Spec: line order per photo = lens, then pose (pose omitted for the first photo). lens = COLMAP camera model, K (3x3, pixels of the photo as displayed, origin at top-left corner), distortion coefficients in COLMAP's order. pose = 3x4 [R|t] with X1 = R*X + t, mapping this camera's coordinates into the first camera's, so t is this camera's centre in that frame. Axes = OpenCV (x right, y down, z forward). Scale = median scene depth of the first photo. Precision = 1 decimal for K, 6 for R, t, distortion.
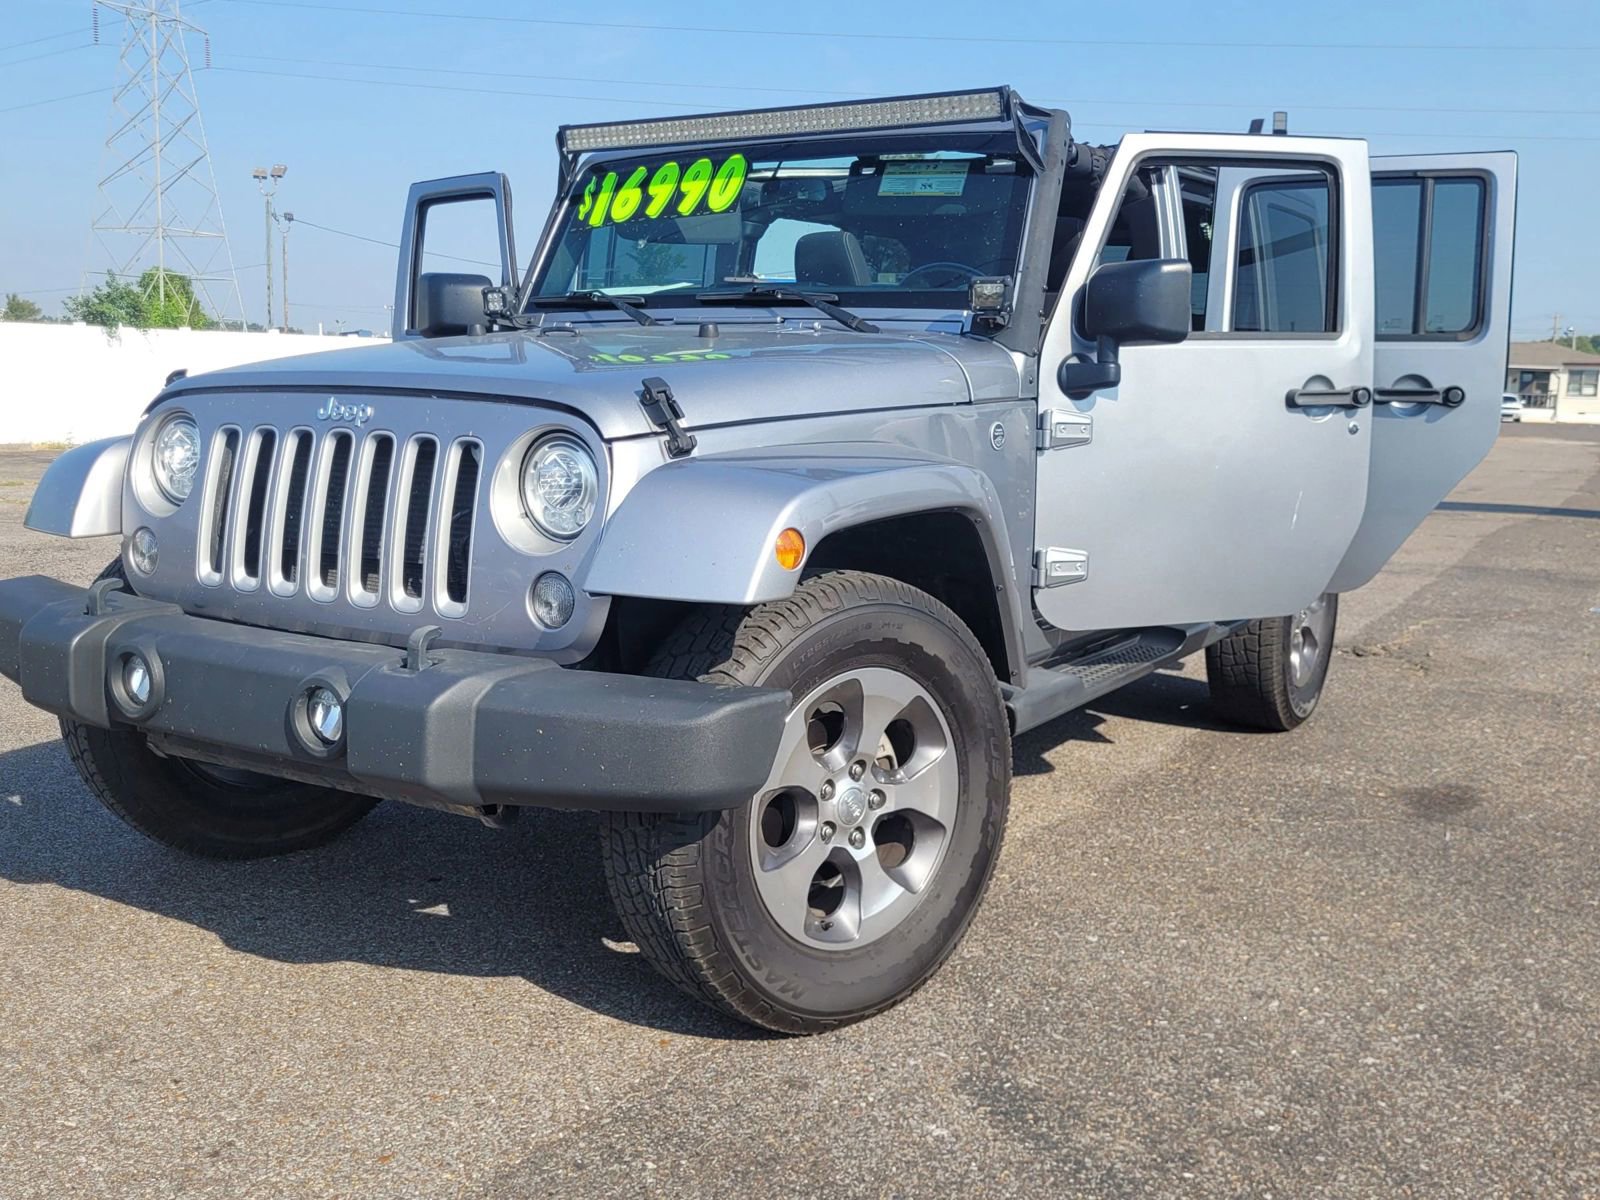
lens RADIAL K [[1532.2, 0, 799.0], [0, 1532.2, 593.8], [0, 0, 1]] dist [0.035503, 0.000000]
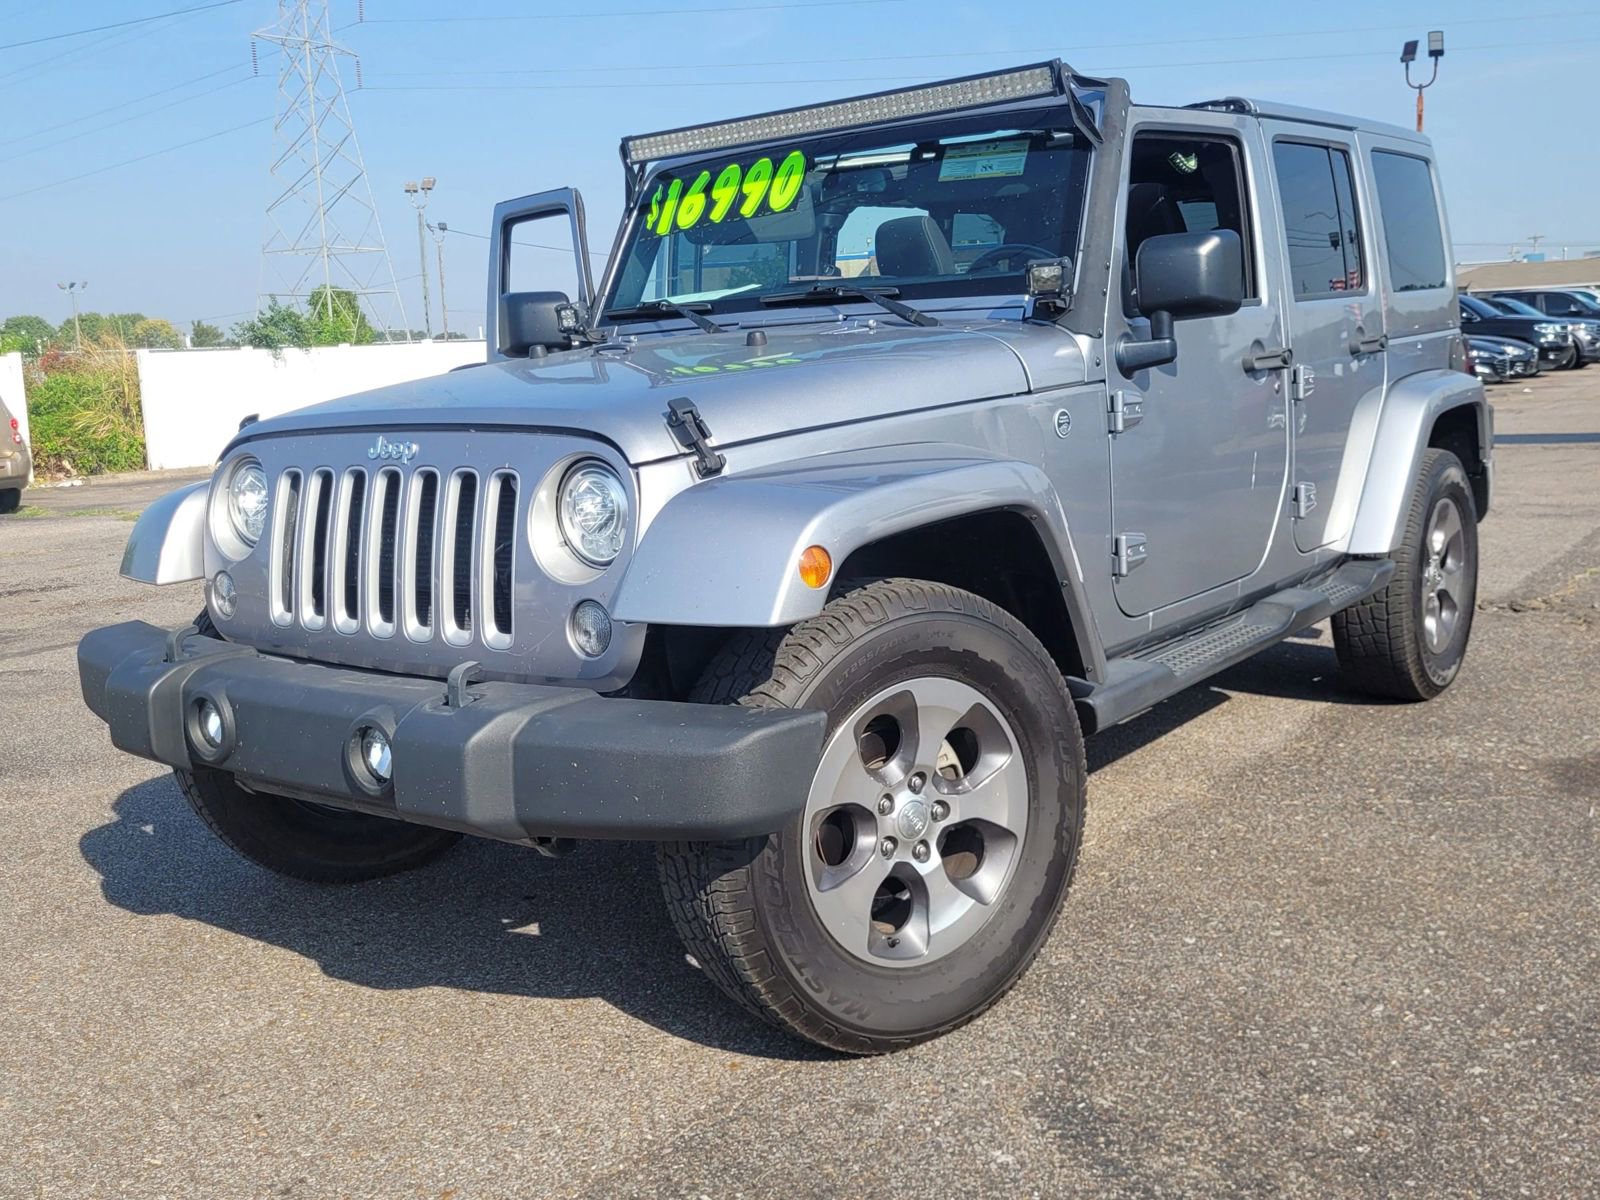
lens RADIAL K [[1532.2, 0, 790.1], [0, 1532.2, 583.2], [0, 0, 1]] dist [0.035503, 0.000000]
pose [[0.992110, -0.055649, -0.112347, 0.067316], [0.056808, 0.998360, 0.007138, -0.021008], [0.111765, -0.013464, 0.993643, 0.019041]]
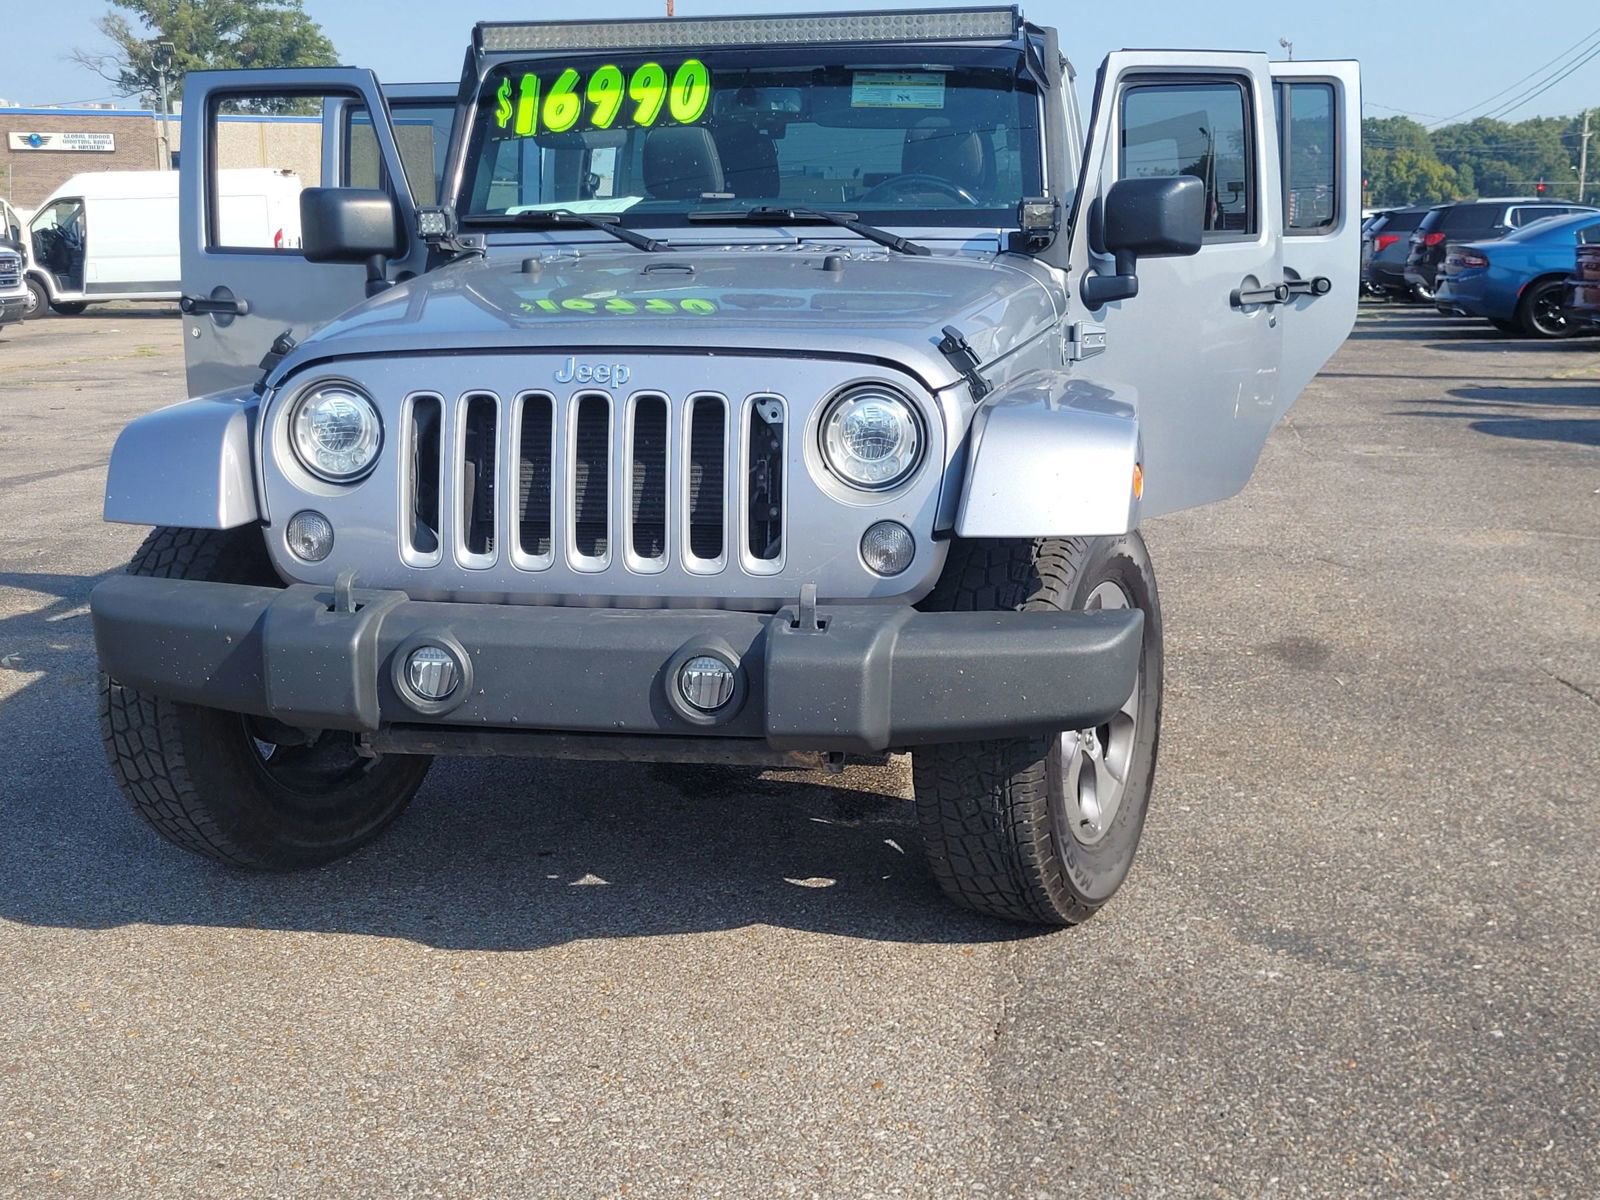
lens RADIAL K [[1774.5, 0, 803.8], [0, 1774.5, 602.3], [0, 0, 1]] dist [0.047077, 0.000000]
pose [[0.925956, -0.105978, 0.362455, -0.537859], [0.080968, 0.993208, 0.083556, -0.053208], [-0.368848, -0.048022, 0.928248, -0.078047]]
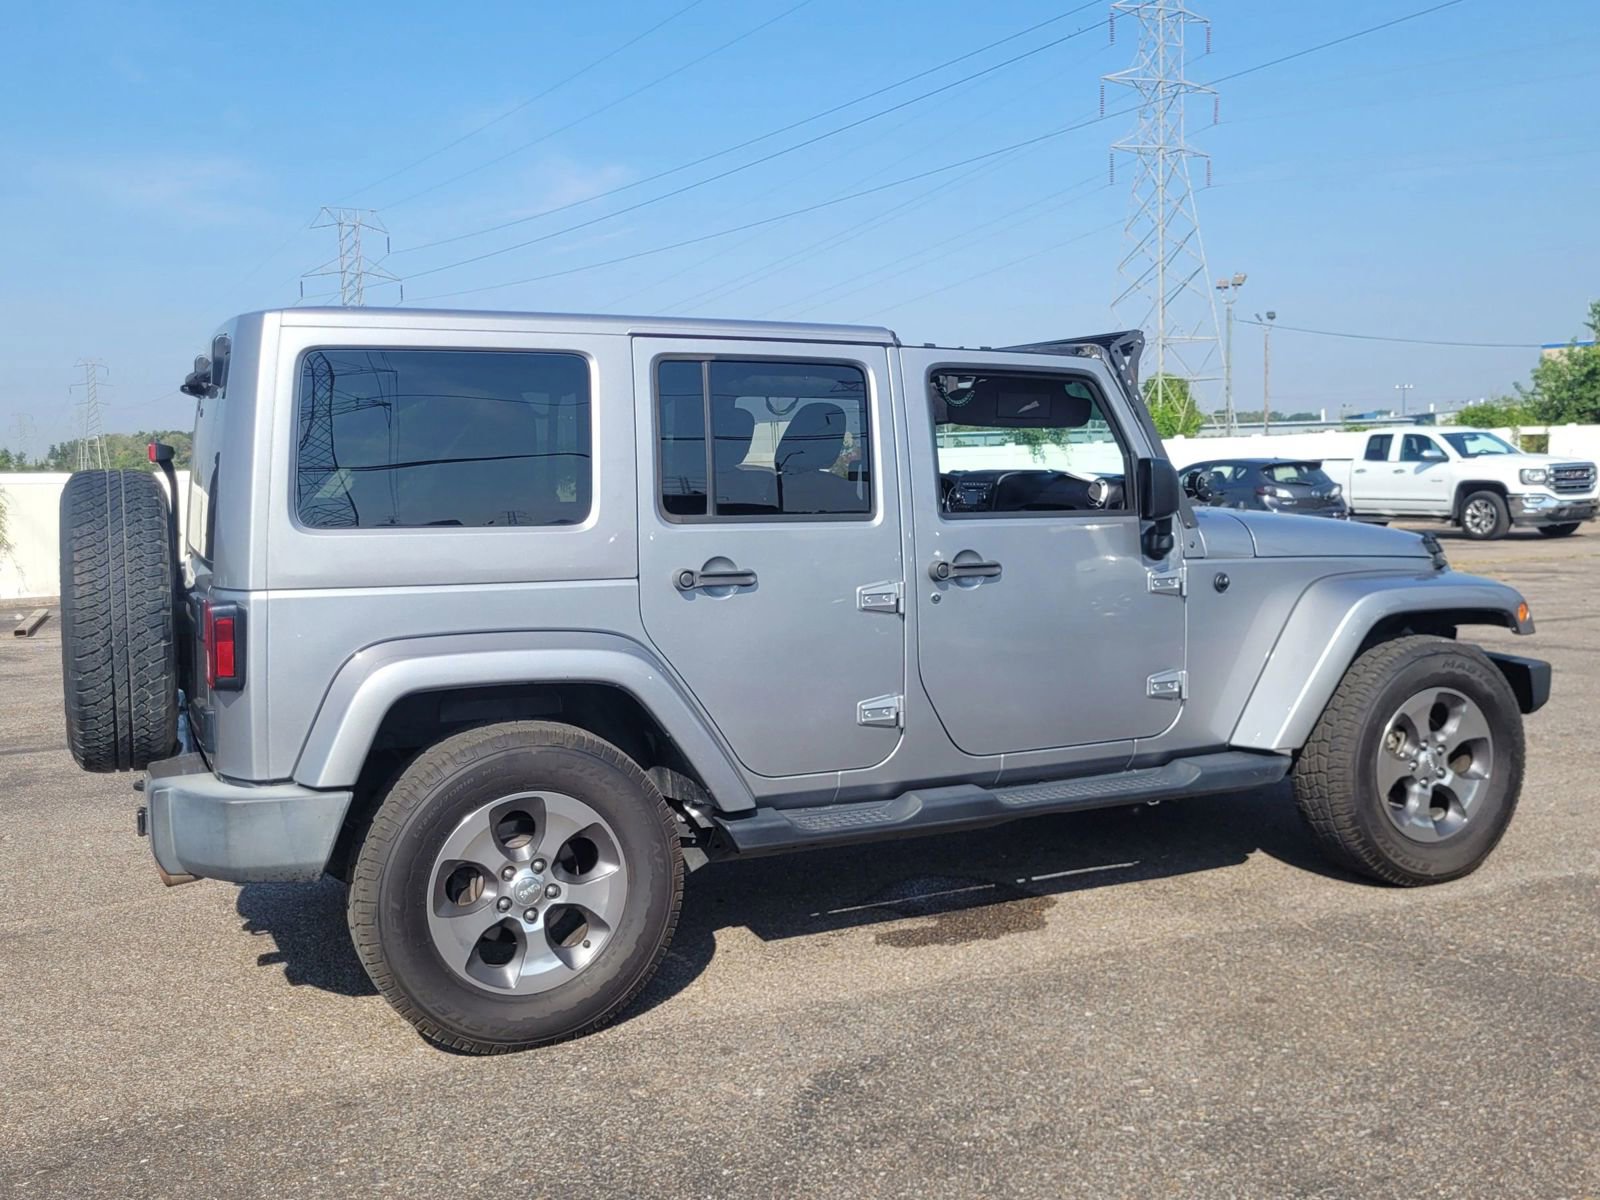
lens RADIAL K [[1520.2, 0, 766.0], [0, 1520.2, 521.7], [0, 0, 1]] dist [0.005887, 0.000000]
pose [[0.791144, -0.021868, -0.611238, 0.816359], [-0.040806, 0.995247, -0.088423, -0.046239], [0.610267, 0.094898, 0.786492, -0.122923]]
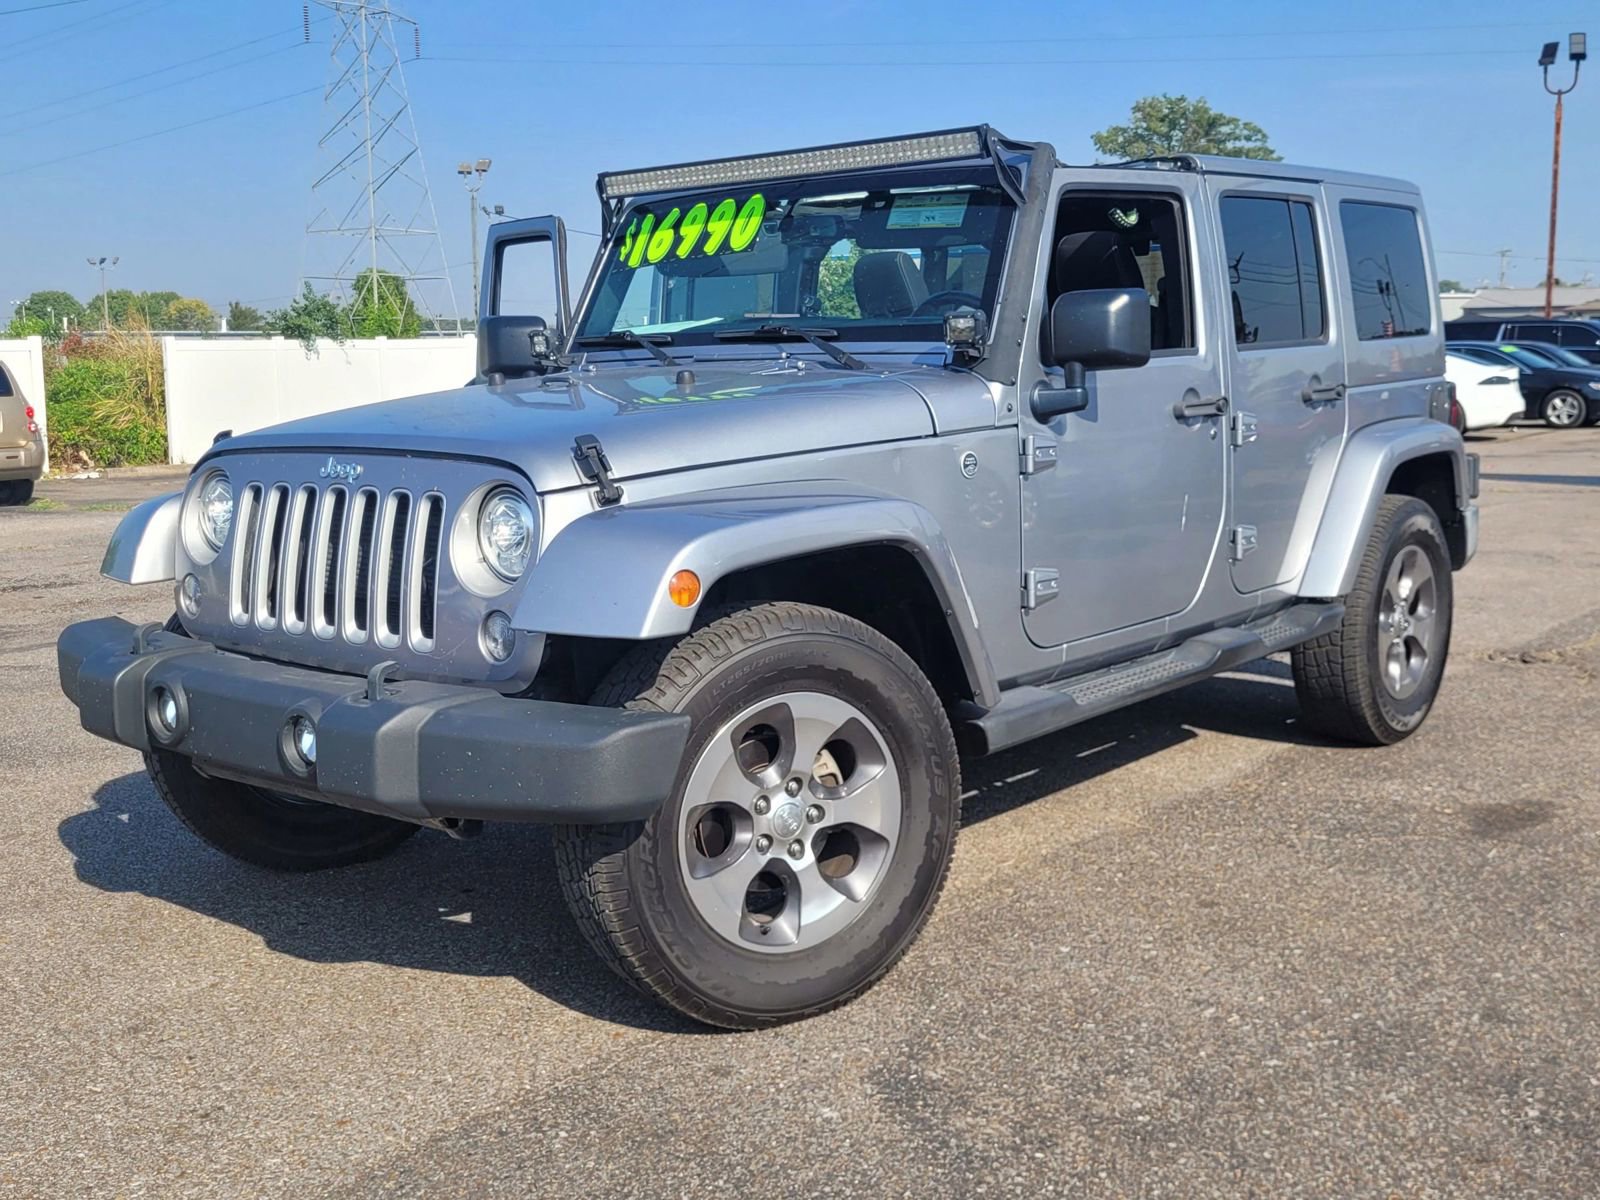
lens RADIAL K [[1684.2, 0, 813.3], [0, 1684.2, 582.0], [0, 0, 1]] dist [0.038679, 0.000000]
pose [[0.989447, -0.021271, -0.143329, 0.202902], [0.020088, 0.999751, -0.009701, -0.015983], [0.143499, 0.006720, 0.989628, -0.158944]]
